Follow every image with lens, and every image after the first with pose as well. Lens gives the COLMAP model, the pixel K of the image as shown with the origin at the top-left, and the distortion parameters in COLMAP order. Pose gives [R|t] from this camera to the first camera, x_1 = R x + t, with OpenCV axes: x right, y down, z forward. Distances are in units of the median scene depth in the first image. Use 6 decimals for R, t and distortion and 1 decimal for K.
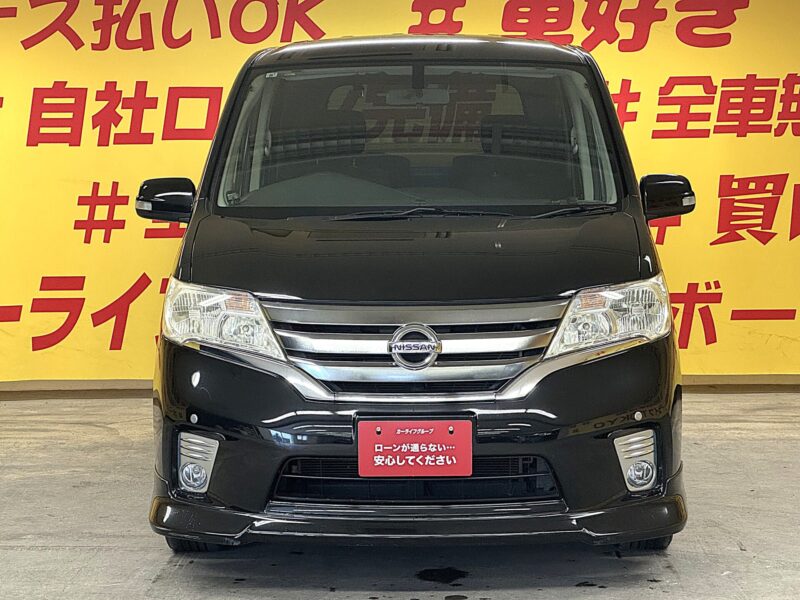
lens RADIAL K [[2027.9, 0, 400.0], [0, 2027.9, 300.0], [0, 0, 1]] dist [-0.058678, 4.480255]
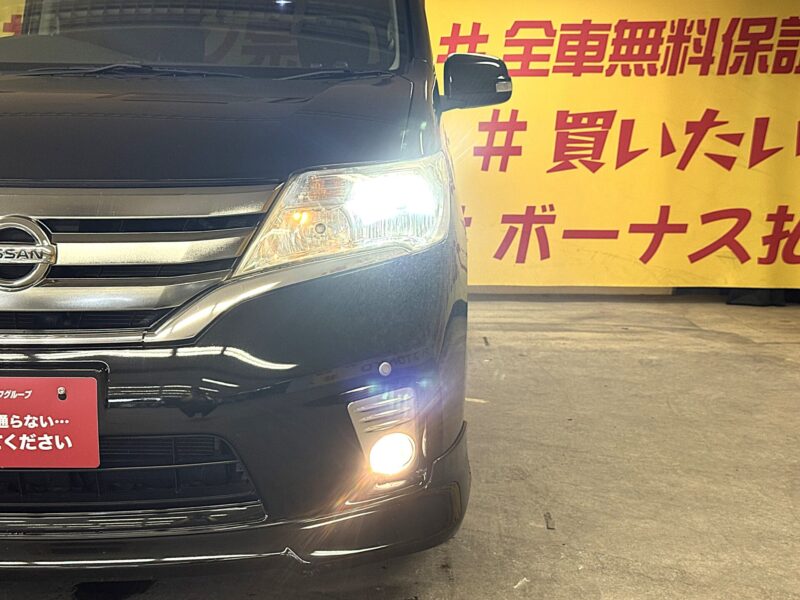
lens RADIAL K [[1130.4, 0, 400.0], [0, 1130.4, 300.0], [0, 0, 1]] dist [0.170765, -0.022276]
pose [[0.999809, 0.017418, 0.008884, 0.065989], [-0.017918, 0.998052, 0.059753, 0.007862], [-0.007826, -0.059901, 0.998174, 0.358459]]
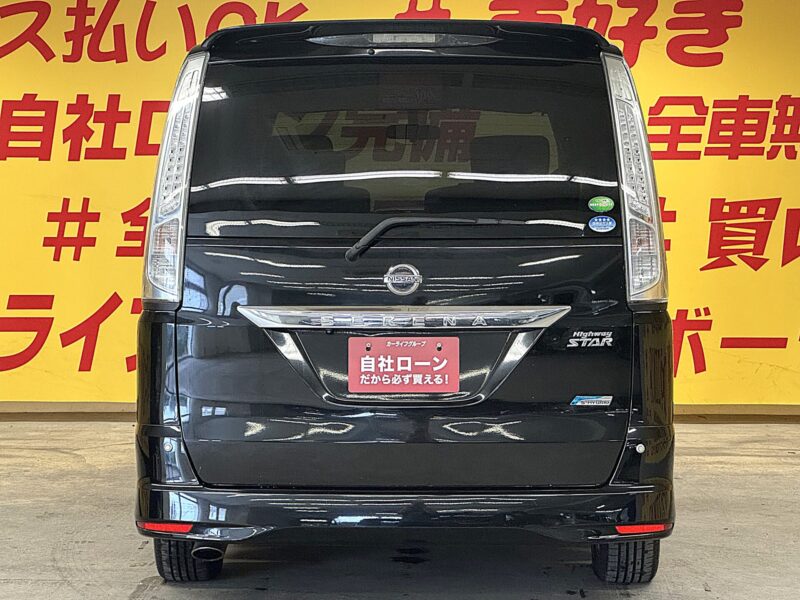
lens RADIAL K [[2200.8, 0, 401.9], [0, 2200.8, 304.3], [0, 0, 1]] dist [-0.078877, 5.287967]
pose [[0.999942, 0.010788, 0.000471, 0.010322], [-0.010789, 0.999941, 0.001030, -0.010552], [-0.000460, -0.001035, 0.999999, -0.049760]]
